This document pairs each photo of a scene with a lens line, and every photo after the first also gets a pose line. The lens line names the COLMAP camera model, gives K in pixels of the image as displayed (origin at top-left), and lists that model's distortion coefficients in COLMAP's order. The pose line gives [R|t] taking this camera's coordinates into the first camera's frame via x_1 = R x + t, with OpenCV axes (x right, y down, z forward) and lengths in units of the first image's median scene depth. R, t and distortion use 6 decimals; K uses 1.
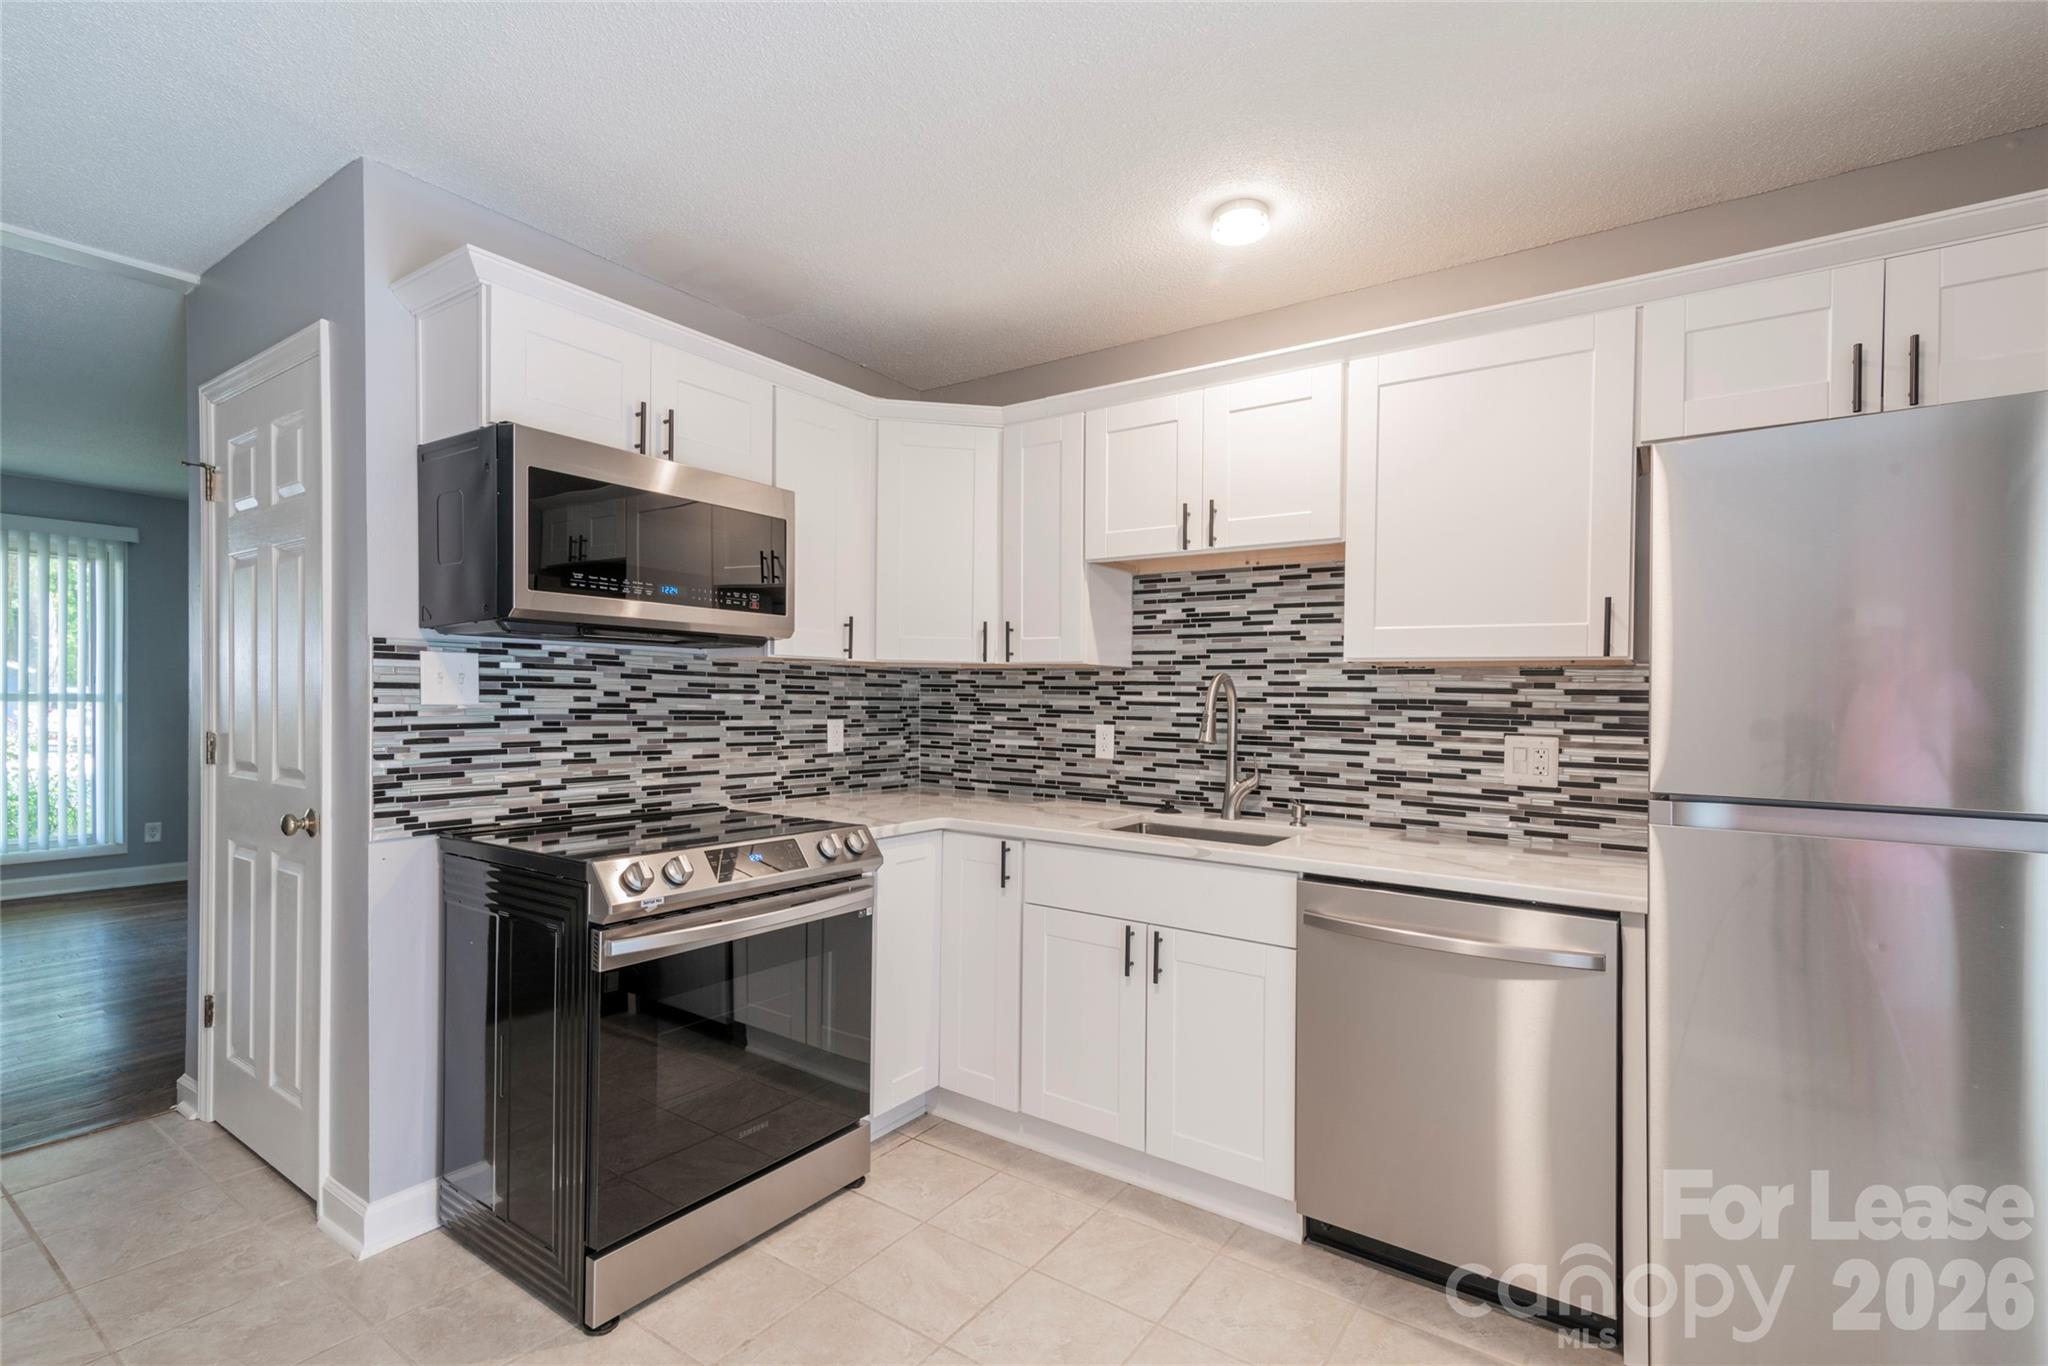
lens RADIAL K [[941.5, 0, 1022.8], [0, 941.5, 698.5], [0, 0, 1]] dist [0.015091, -0.000440]
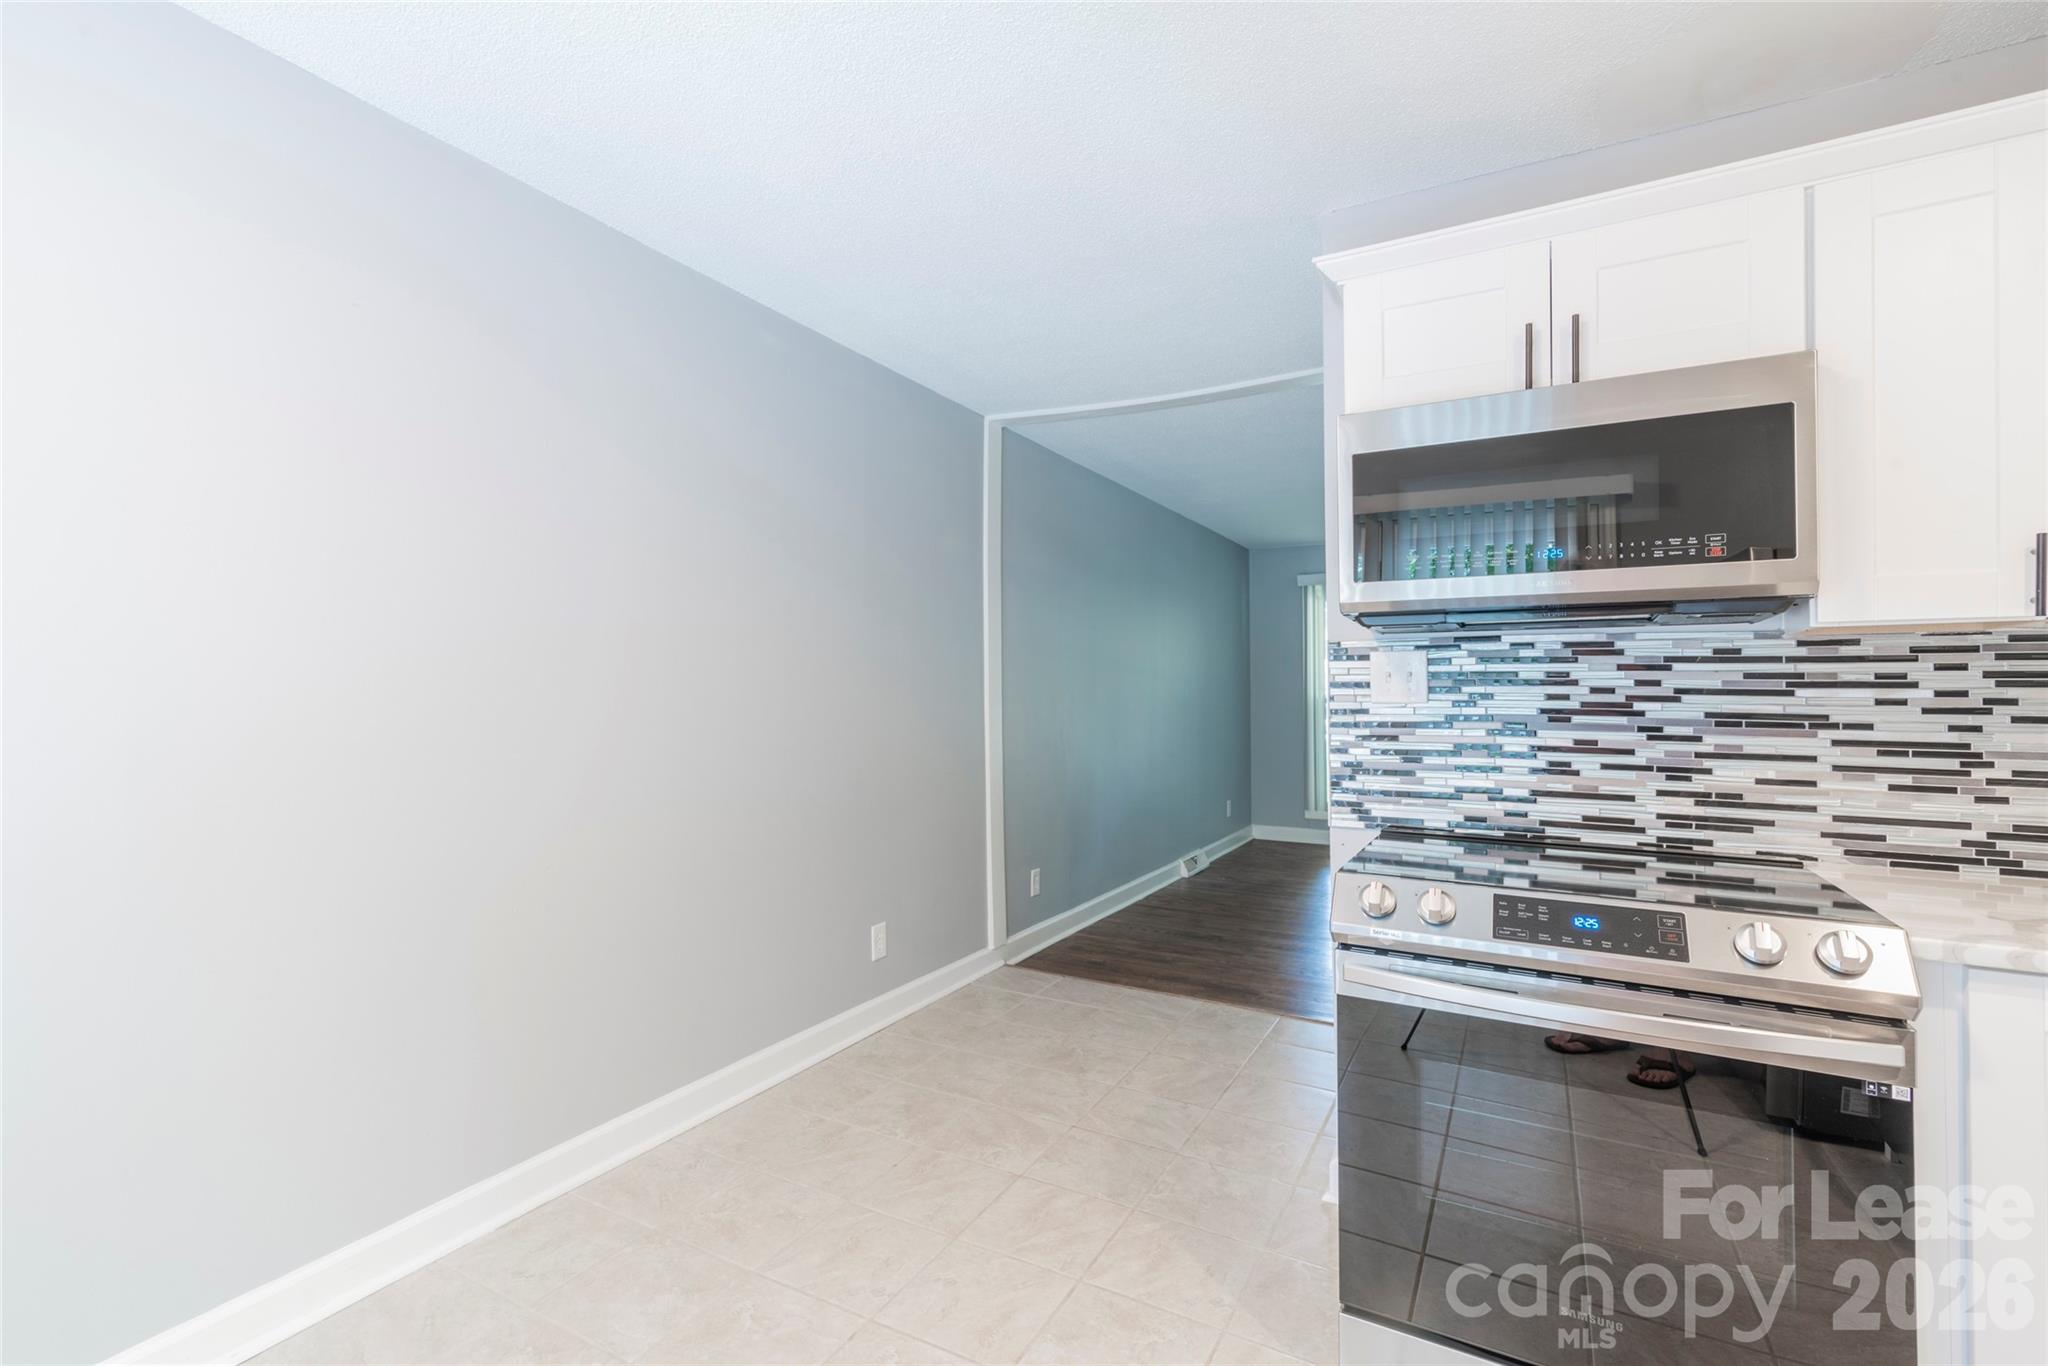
lens RADIAL K [[941.5, 0, 1022.8], [0, 941.5, 698.5], [0, 0, 1]] dist [0.015091, -0.000440]
pose [[0.108075, -0.007585, -0.994114, 0.307604], [-0.002382, 0.999966, -0.007889, 0.009335], [0.994140, 0.003220, 0.108053, 0.435264]]
